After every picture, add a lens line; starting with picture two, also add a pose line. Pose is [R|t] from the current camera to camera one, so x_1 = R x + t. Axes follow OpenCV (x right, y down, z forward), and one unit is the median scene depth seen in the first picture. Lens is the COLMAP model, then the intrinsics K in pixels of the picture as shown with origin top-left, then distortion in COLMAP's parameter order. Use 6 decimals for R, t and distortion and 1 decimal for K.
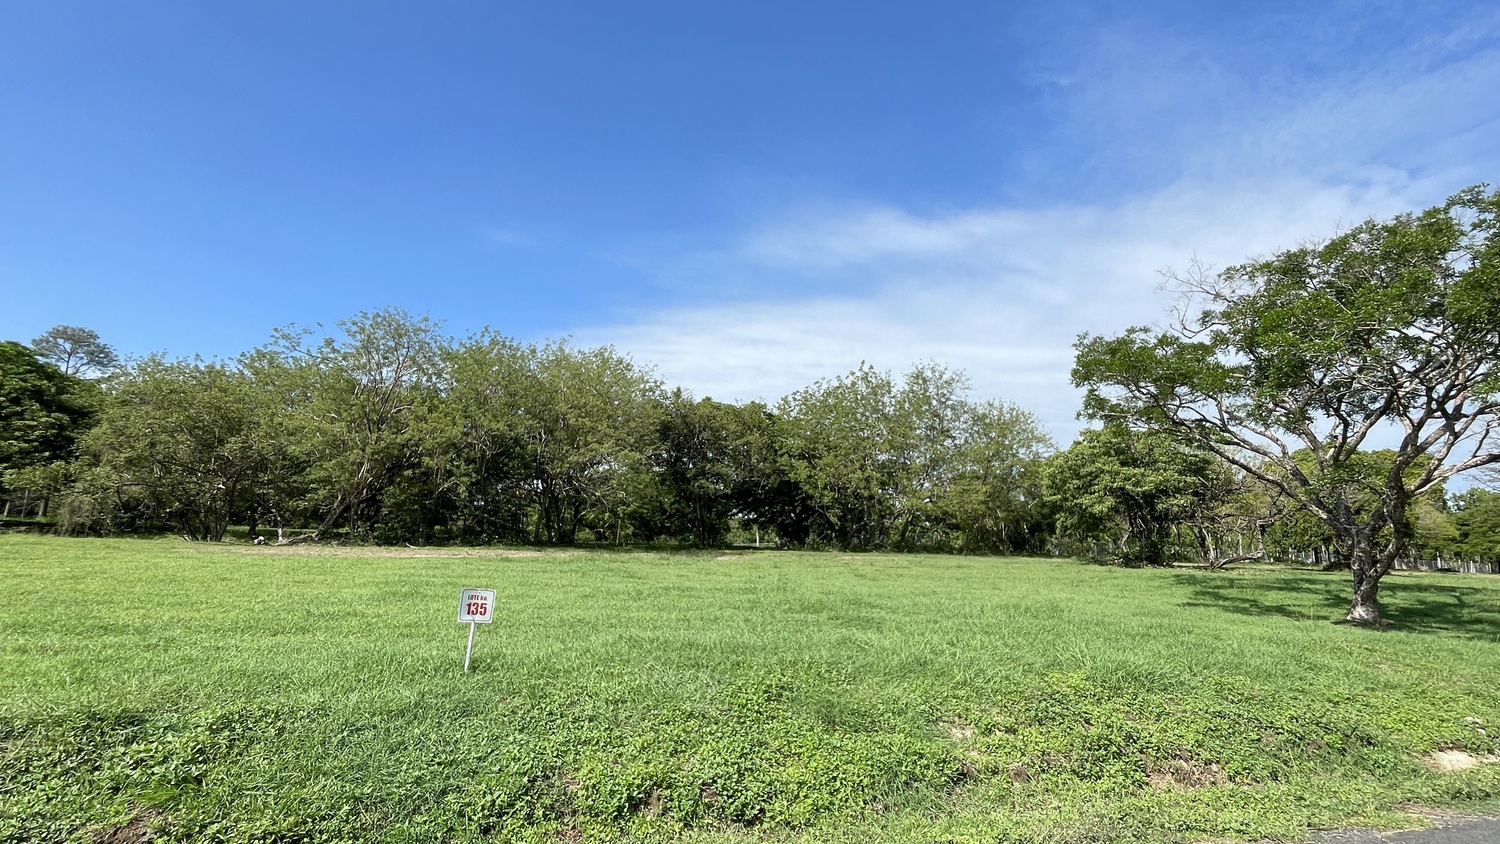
lens RADIAL K [[768.9, 0, 752.9], [0, 768.9, 420.3], [0, 0, 1]] dist [-0.003946, -0.001039]
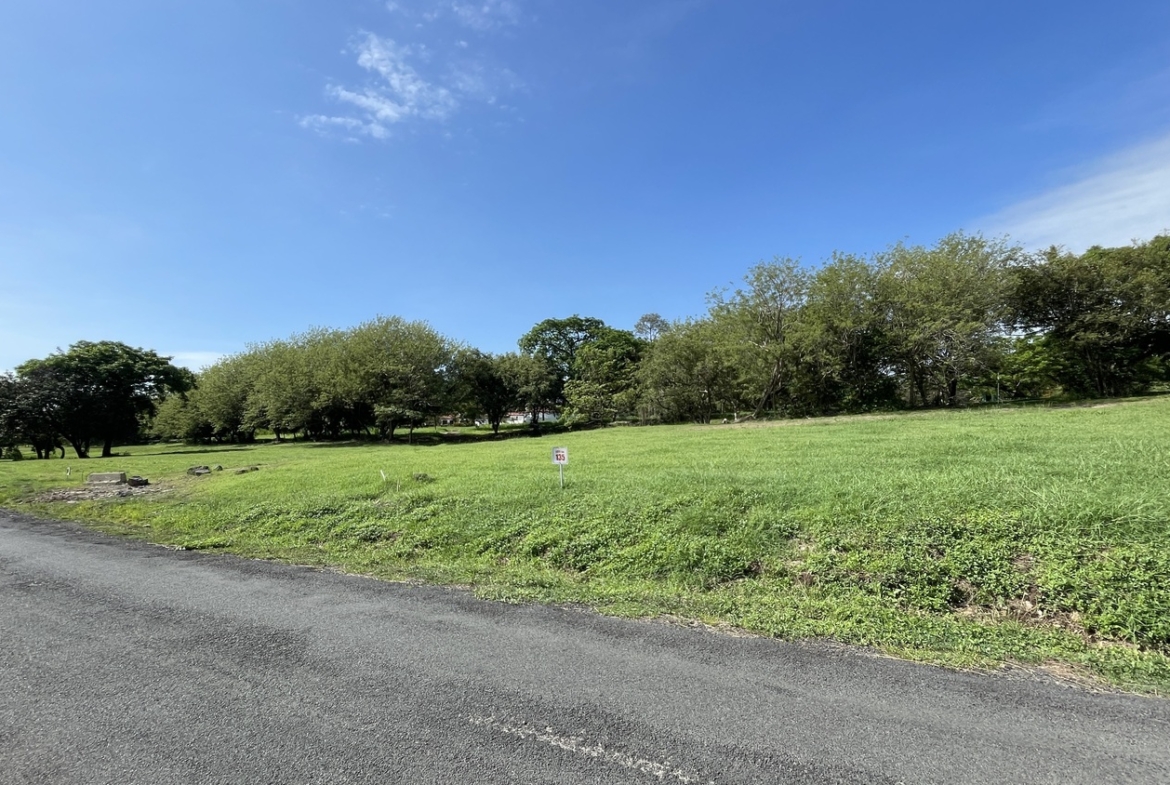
lens RADIAL K [[562.5, 0, 585.0], [0, 562.5, 392.5], [0, 0, 1]] dist [-0.001638, -0.001102]
pose [[0.601655, -0.107520, -0.791487, 0.147052], [0.200902, 0.979414, 0.019667, 0.011889], [0.773078, -0.170844, 0.610870, 0.035024]]
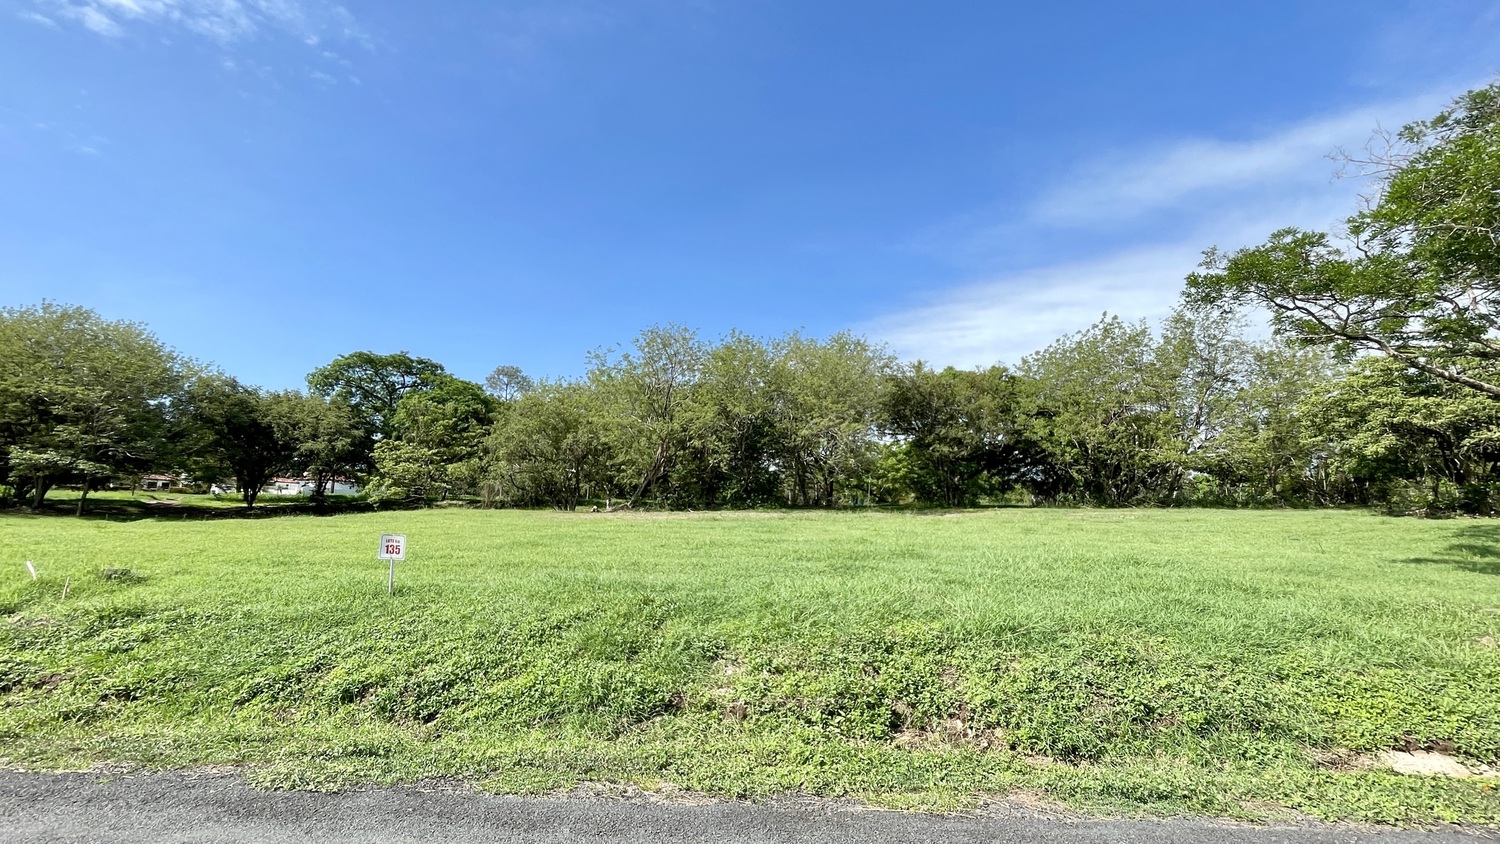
lens RADIAL K [[682.1, 0, 748.5], [0, 682.1, 424.3], [0, 0, 1]] dist [-0.002632, -0.001340]
pose [[0.902519, -0.073760, -0.424287, 0.127777], [0.089913, 0.995784, 0.018146, 0.010825], [0.421160, -0.054526, 0.905346, 0.034041]]
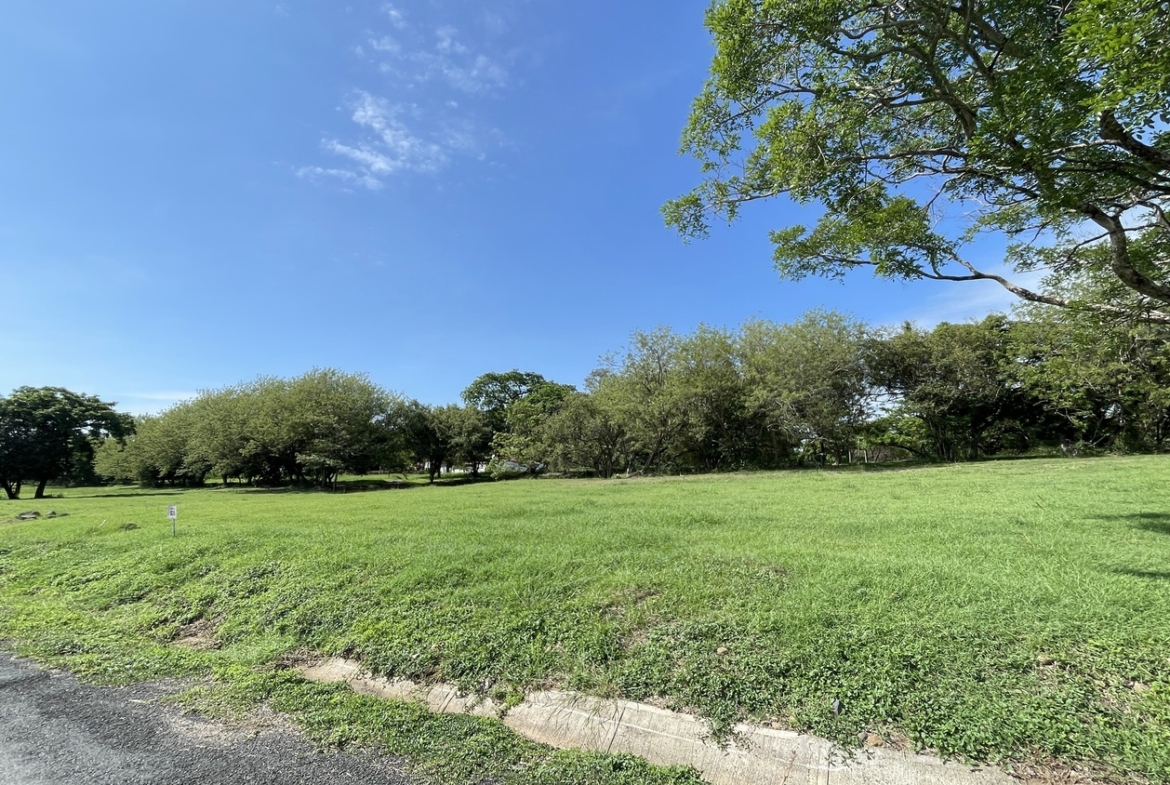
lens RADIAL K [[570.3, 0, 583.7], [0, 570.3, 398.9], [0, 0, 1]] dist [0.001785, -0.001178]
pose [[0.604891, -0.152754, -0.781519, 0.364130], [0.180601, 0.982171, -0.052189, 0.038615], [0.775558, -0.109575, 0.621694, 0.153383]]
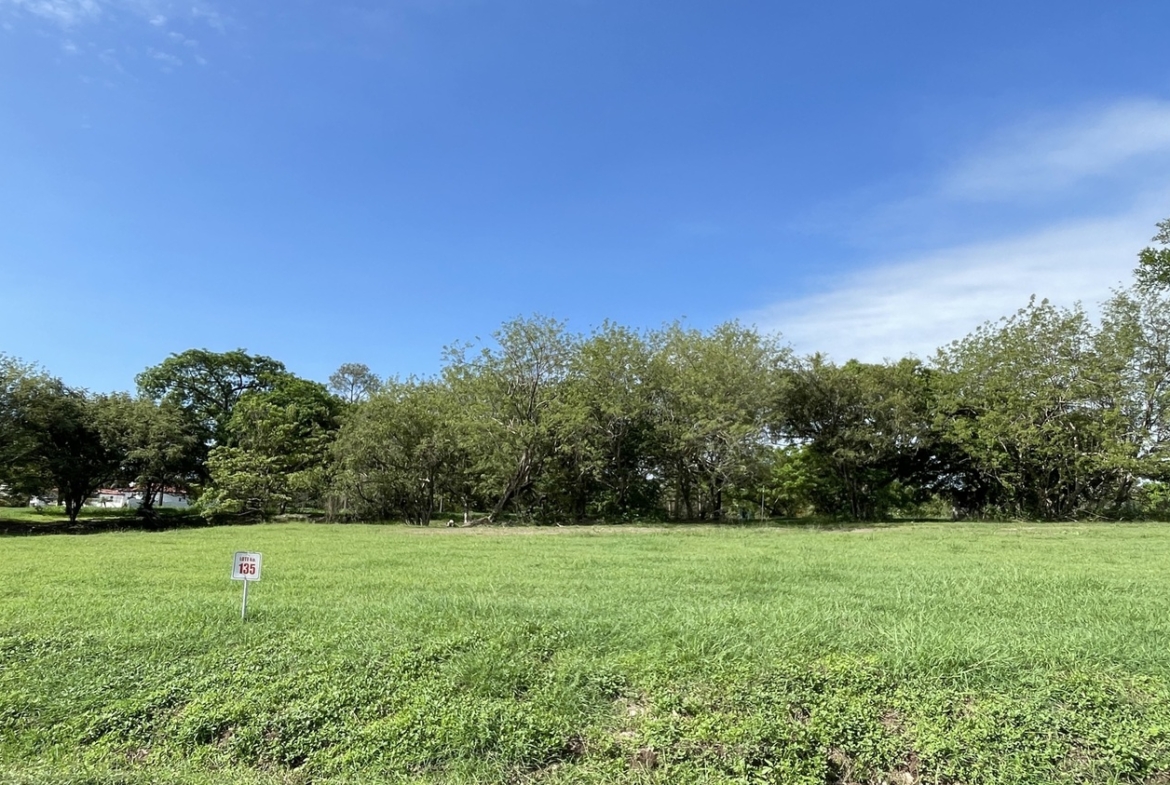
lens RADIAL K [[770.3, 0, 585.0], [0, 770.3, 392.5], [0, 0, 1]] dist [0.000115, -0.004294]
pose [[0.882230, -0.099666, -0.460149, 0.121233], [0.096419, 0.994870, -0.030623, 0.010376], [0.460840, -0.017350, 0.887314, 0.031536]]
